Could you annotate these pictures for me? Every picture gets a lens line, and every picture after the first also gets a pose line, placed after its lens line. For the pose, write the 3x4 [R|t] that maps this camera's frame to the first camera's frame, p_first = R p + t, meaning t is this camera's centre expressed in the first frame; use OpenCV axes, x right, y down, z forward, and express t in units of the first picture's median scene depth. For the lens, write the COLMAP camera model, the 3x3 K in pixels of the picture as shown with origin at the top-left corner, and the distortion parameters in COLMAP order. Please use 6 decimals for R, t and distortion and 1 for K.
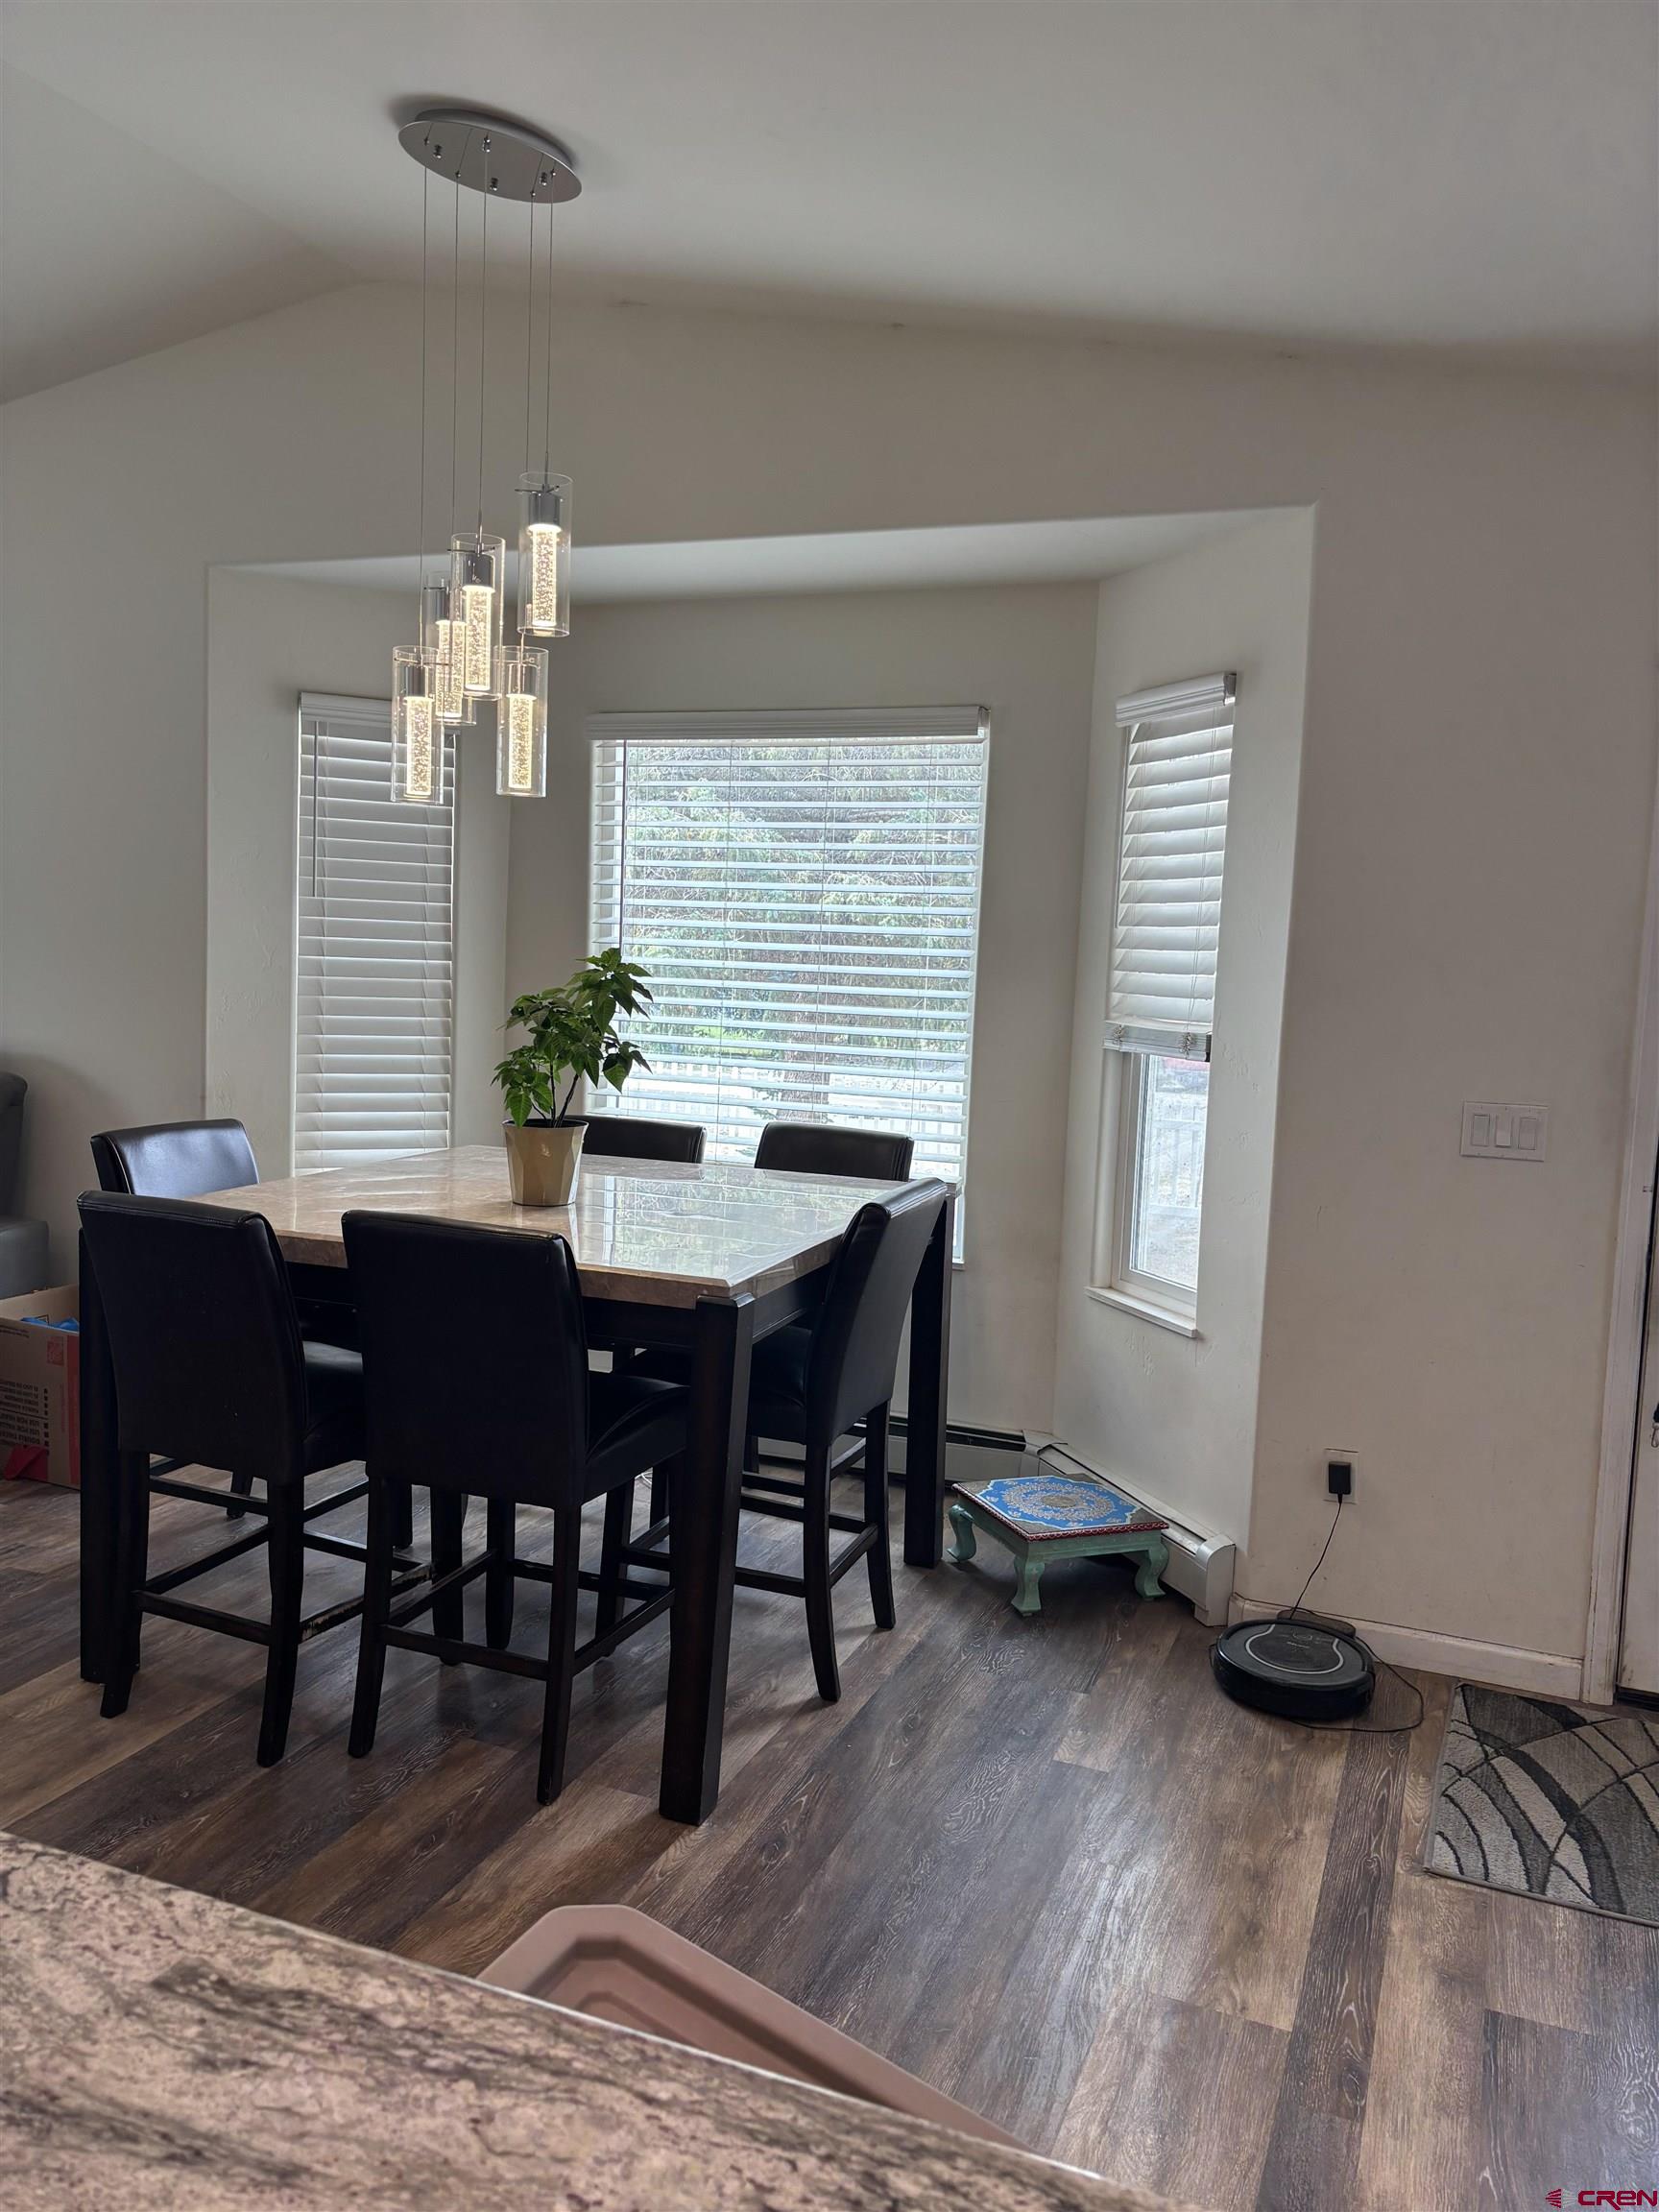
lens RADIAL K [[1672.9, 0, 810.0], [0, 1672.9, 1104.9], [0, 0, 1]] dist [0.045140, -0.041286]
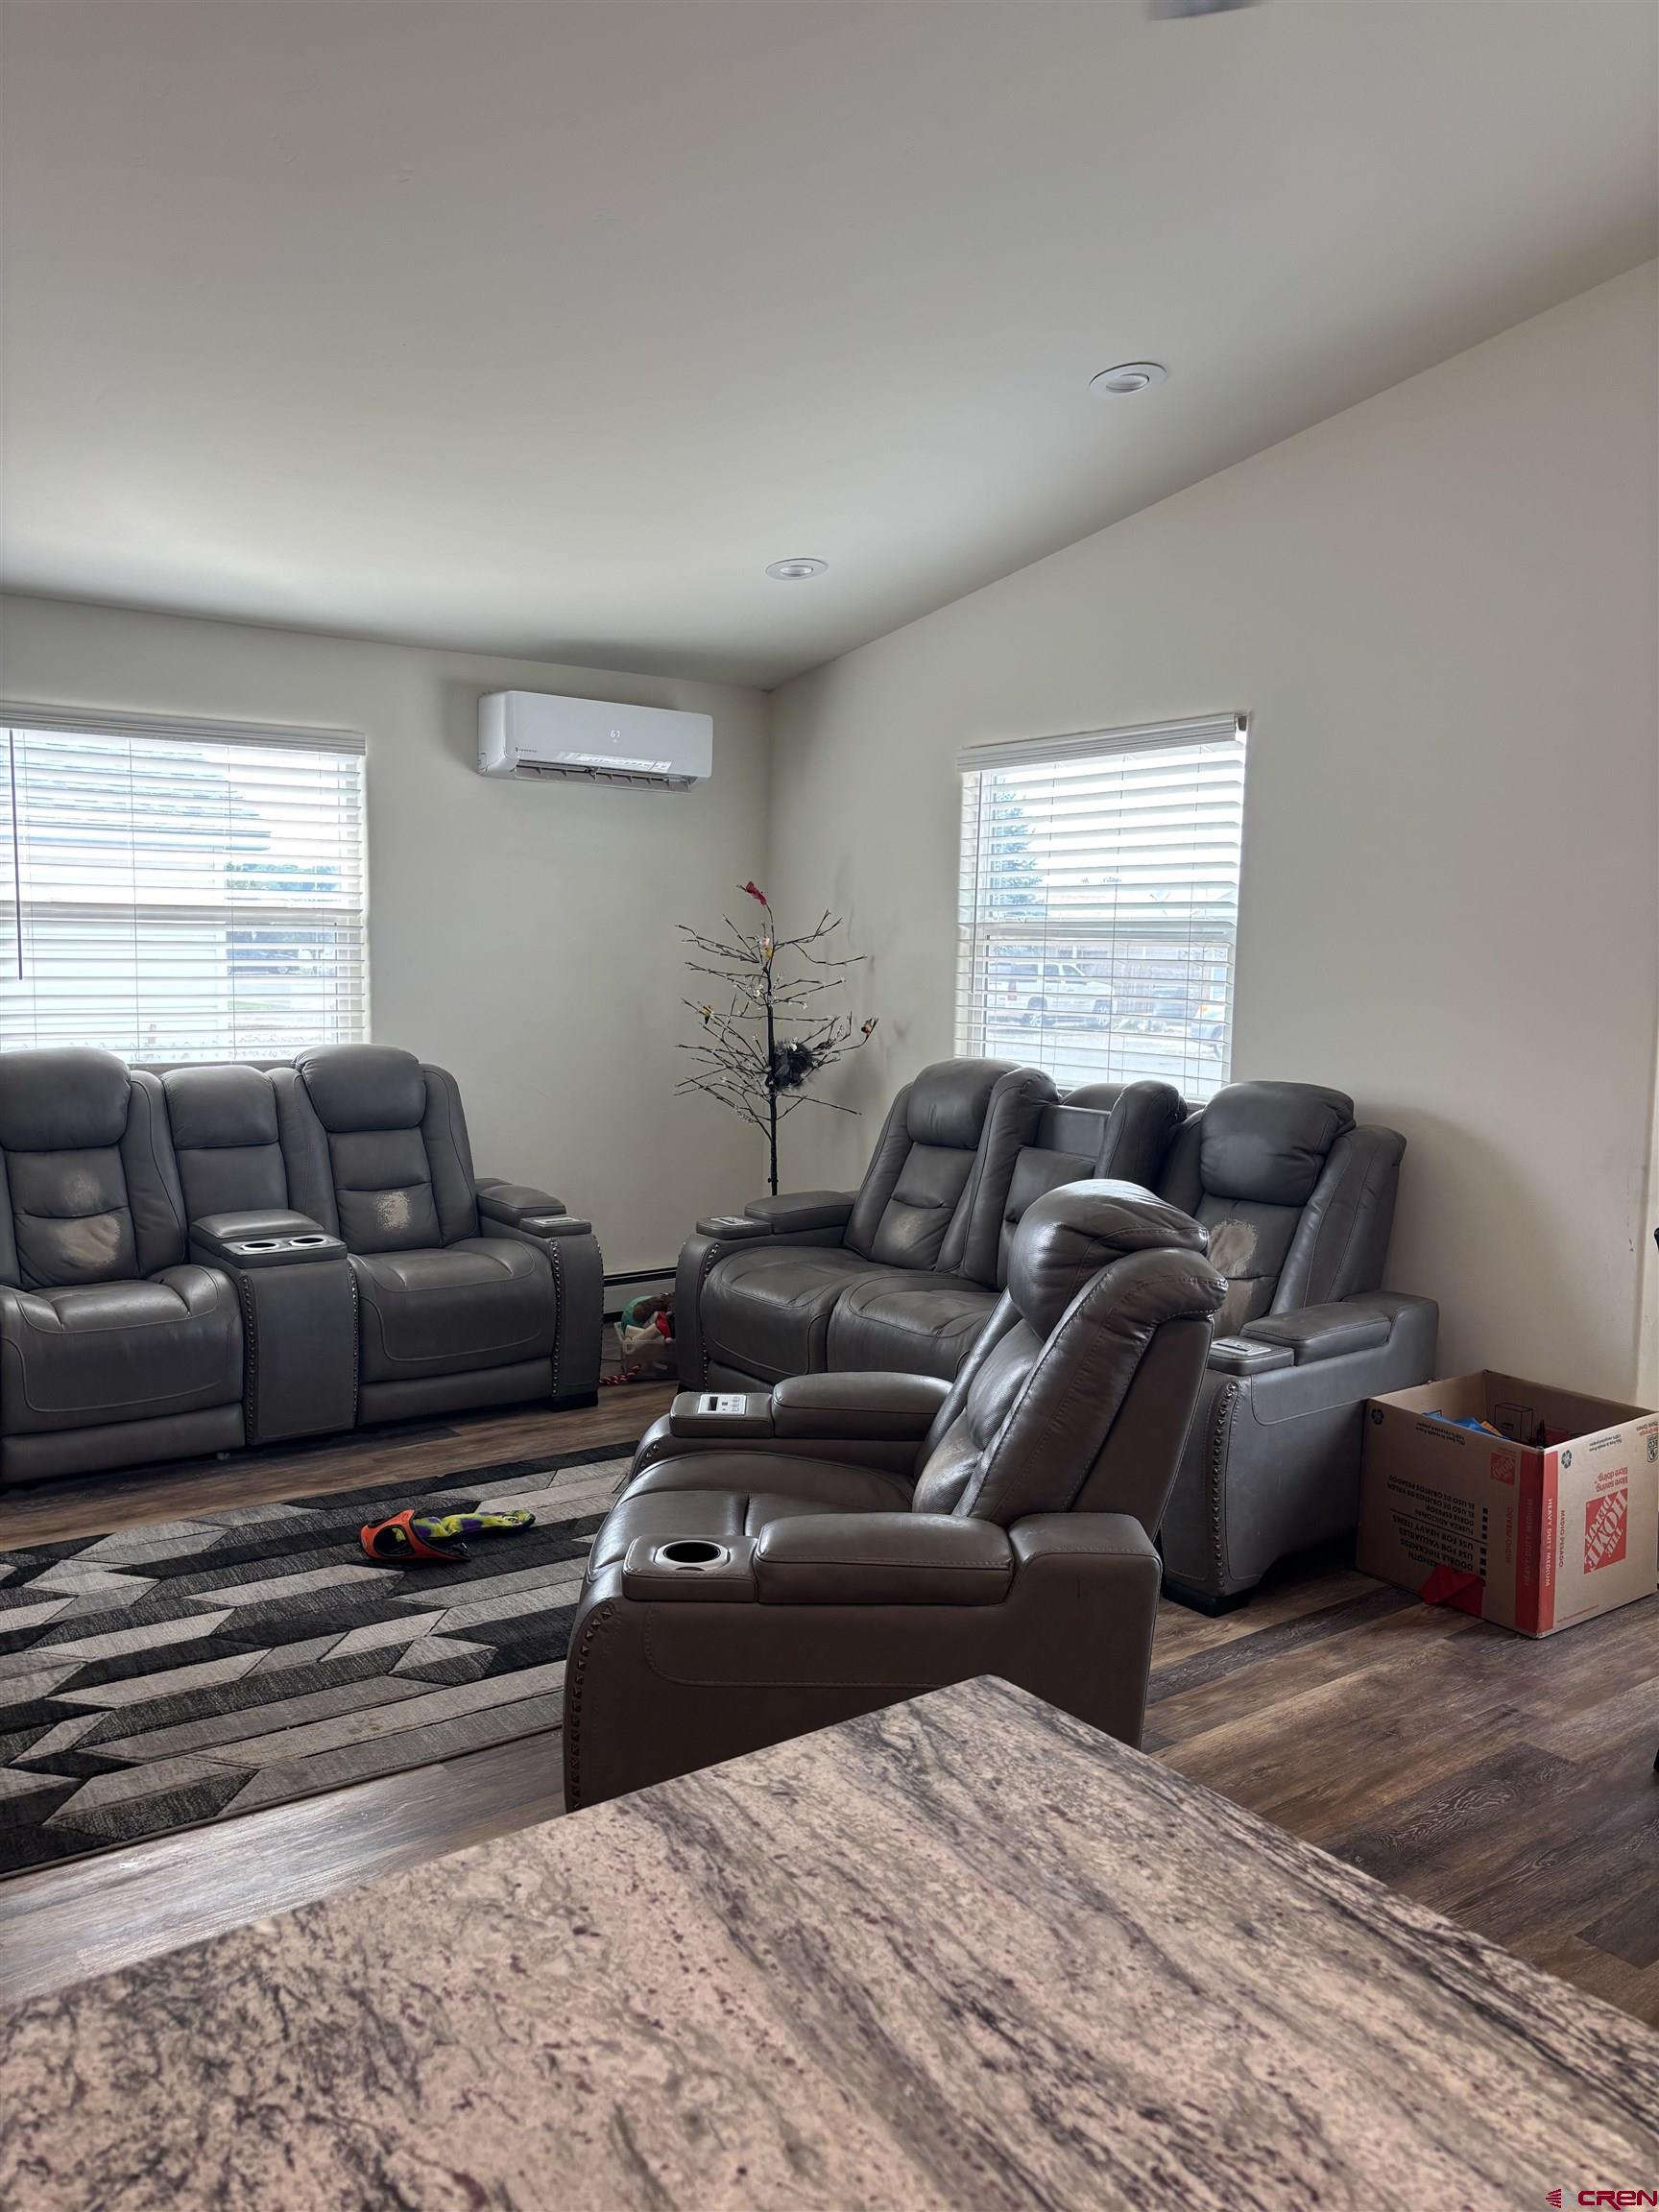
lens RADIAL K [[1693.9, 0, 825.4], [0, 1693.9, 1079.2], [0, 0, 1]] dist [0.043542, -0.044292]
pose [[0.855354, 0.022627, -0.517550, -0.369974], [-0.036728, 0.999180, -0.017017, -0.026237], [0.516741, 0.033564, 0.855484, 0.106704]]
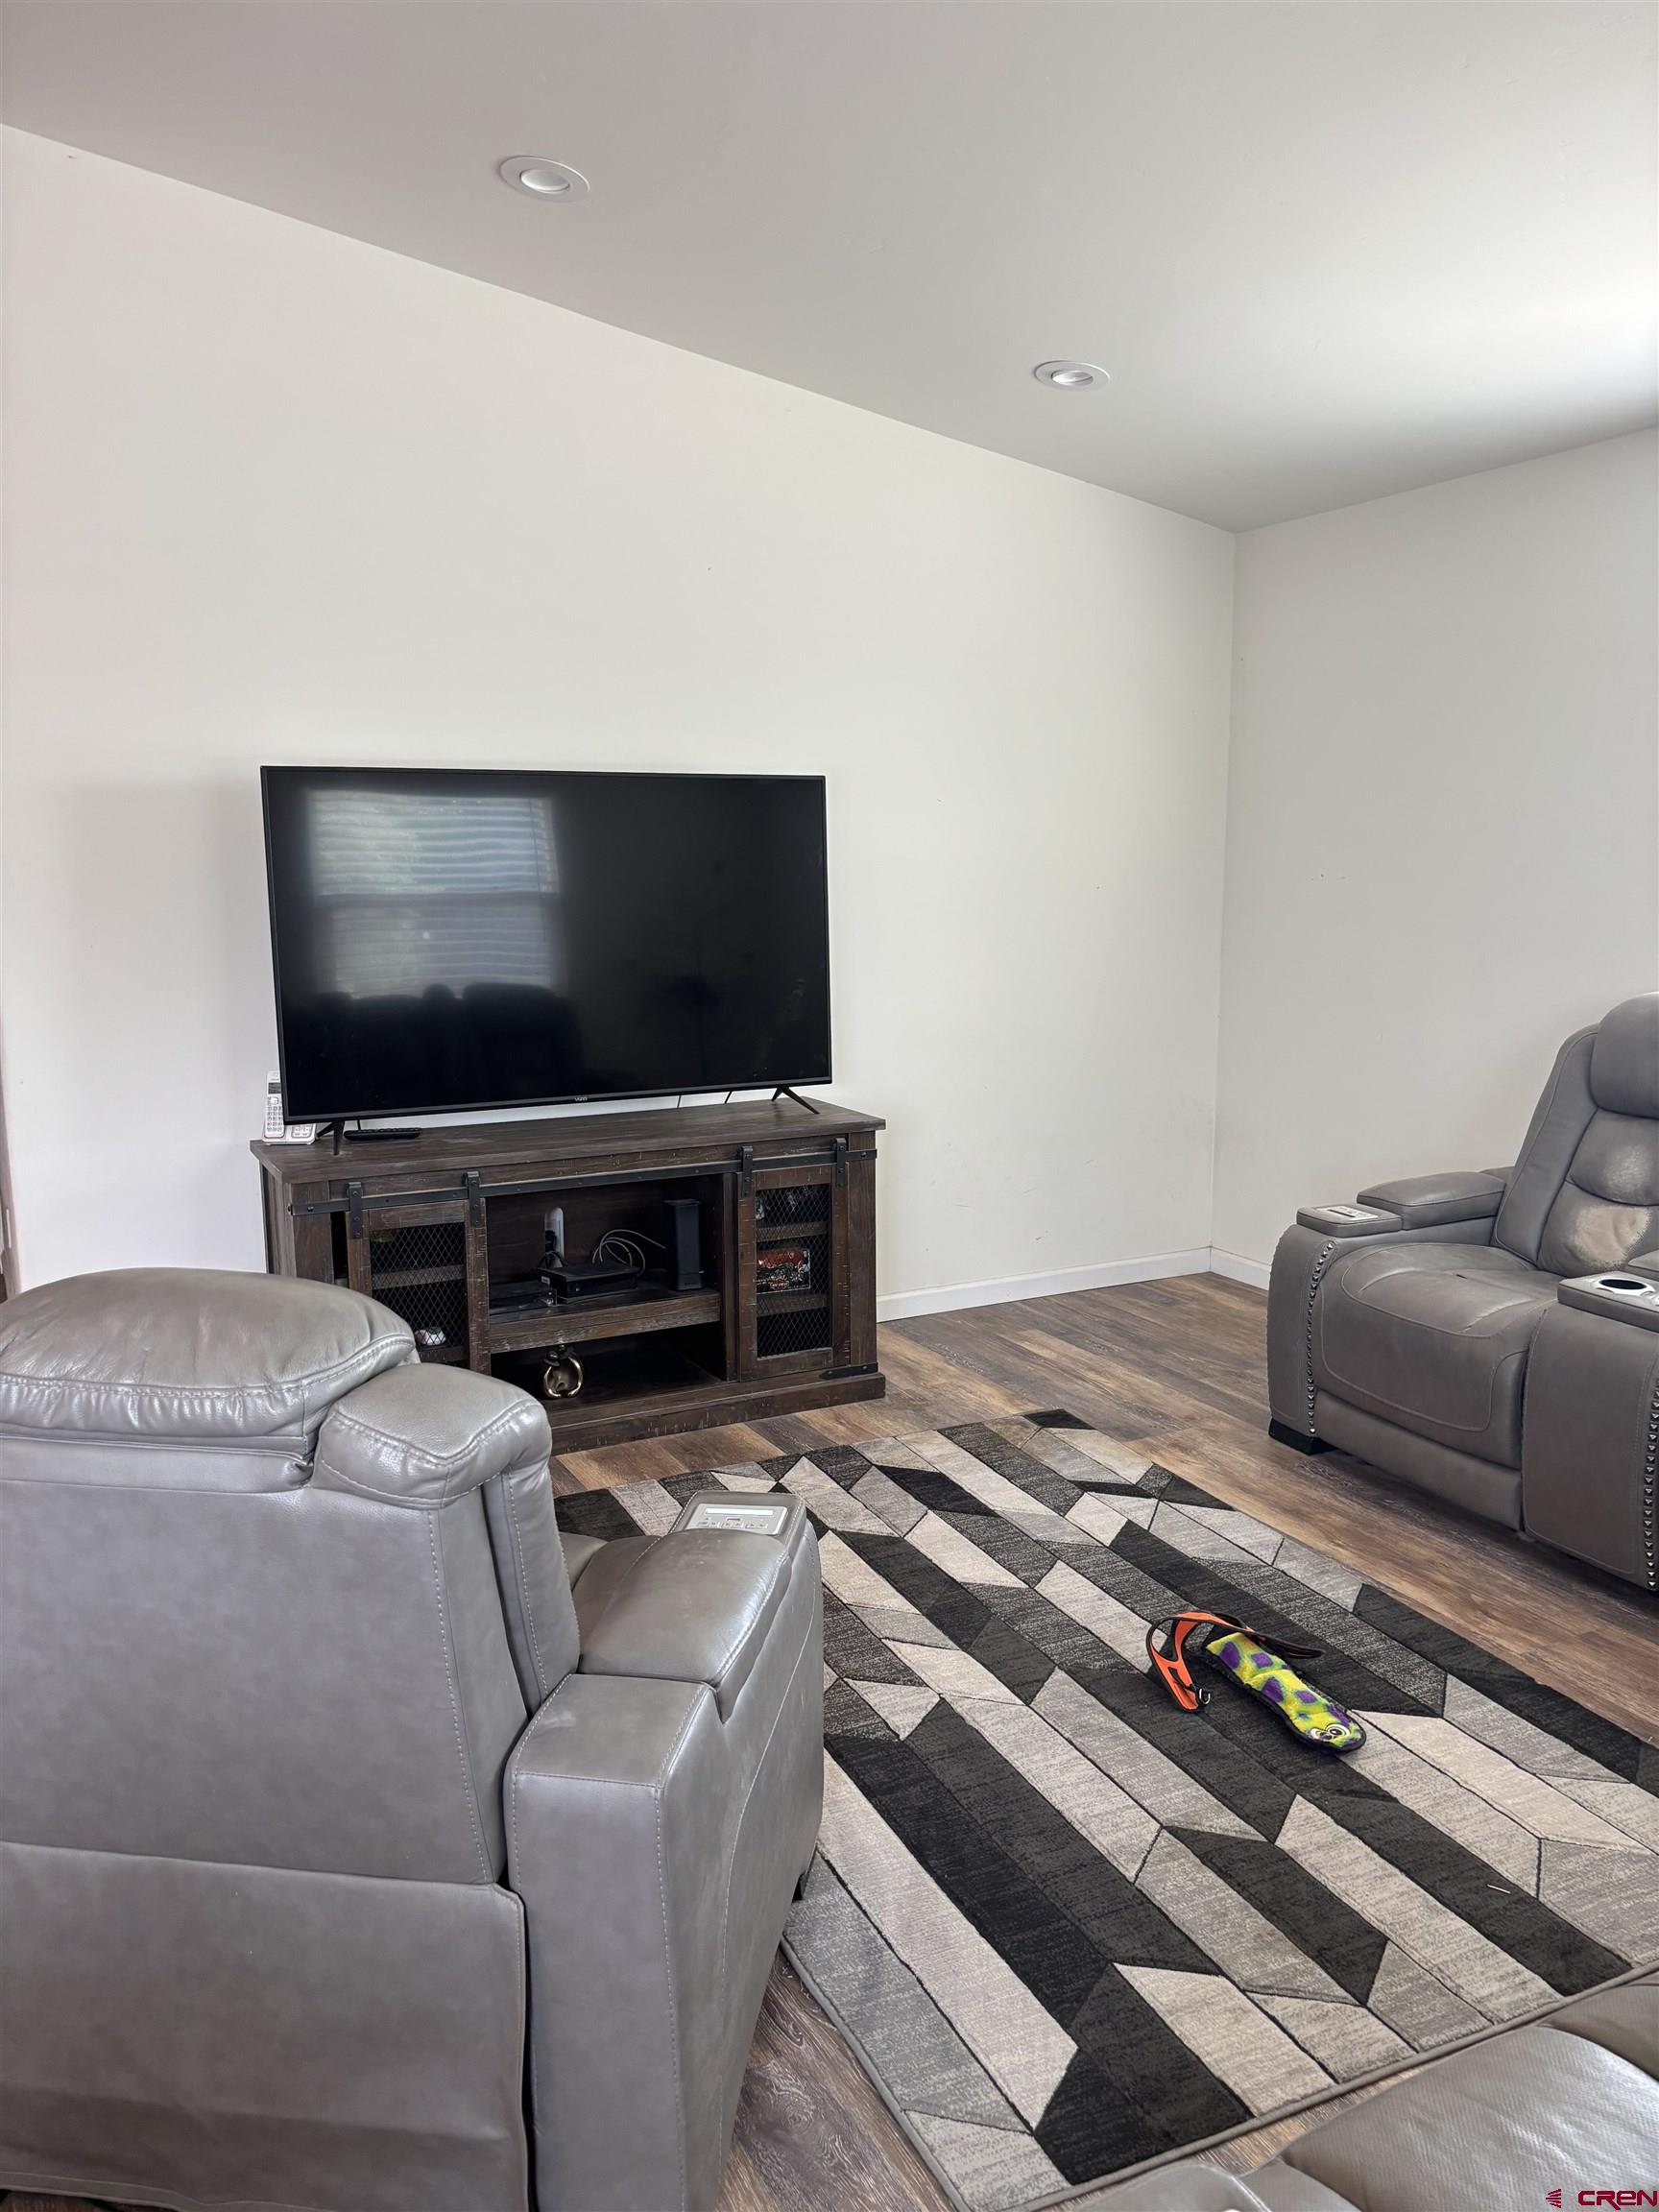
lens RADIAL K [[1672.9, 0, 810.0], [0, 1672.9, 1104.9], [0, 0, 1]] dist [0.045140, -0.041286]
pose [[-0.668075, 0.083842, -0.739355, -0.461838], [-0.086177, 0.978227, 0.188799, -0.135892], [0.739086, 0.189847, -0.646304, 1.291711]]
